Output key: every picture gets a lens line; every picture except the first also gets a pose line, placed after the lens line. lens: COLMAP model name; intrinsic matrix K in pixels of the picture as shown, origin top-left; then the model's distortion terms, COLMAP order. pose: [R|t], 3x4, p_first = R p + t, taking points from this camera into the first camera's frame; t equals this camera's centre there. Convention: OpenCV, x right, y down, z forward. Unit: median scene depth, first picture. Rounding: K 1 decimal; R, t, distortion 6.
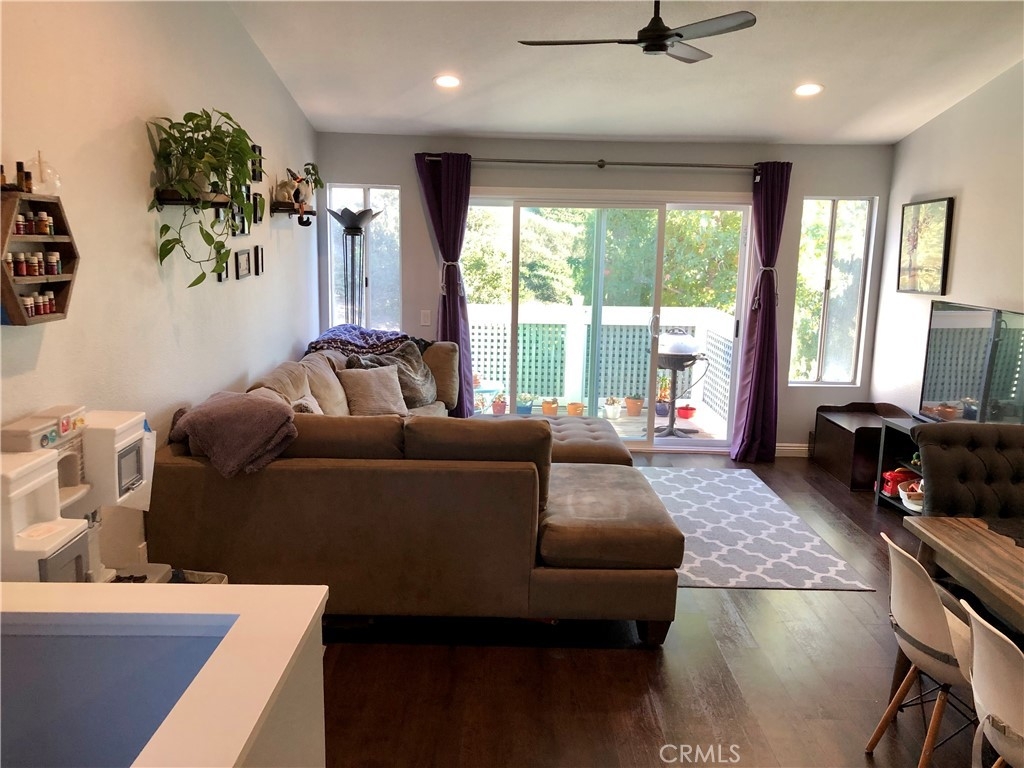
lens RADIAL K [[842.6, 0, 509.2], [0, 842.6, 384.2], [0, 0, 1]] dist [0.006617, -0.006027]
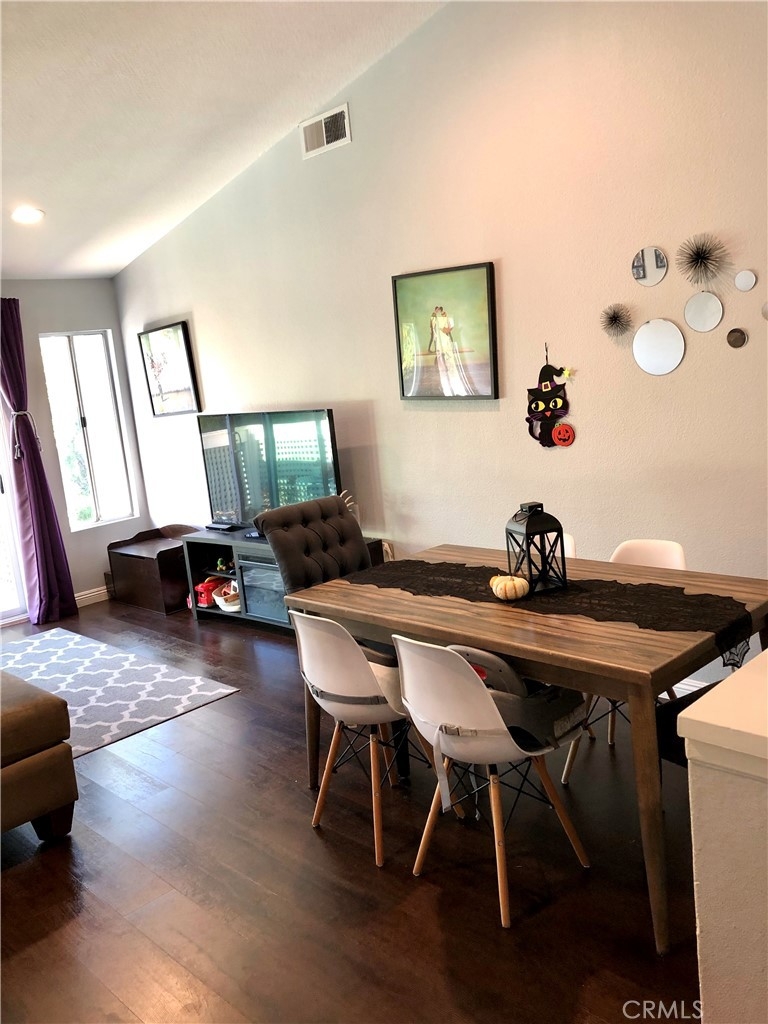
lens RADIAL K [[842.6, 0, 382.5], [0, 842.6, 508.9], [0, 0, 1]] dist [0.006617, -0.006027]
pose [[0.701542, -0.209303, 0.681199, -0.077735], [0.241008, 0.969255, 0.049604, 0.017071], [-0.670637, 0.129375, 0.730416, 0.082840]]
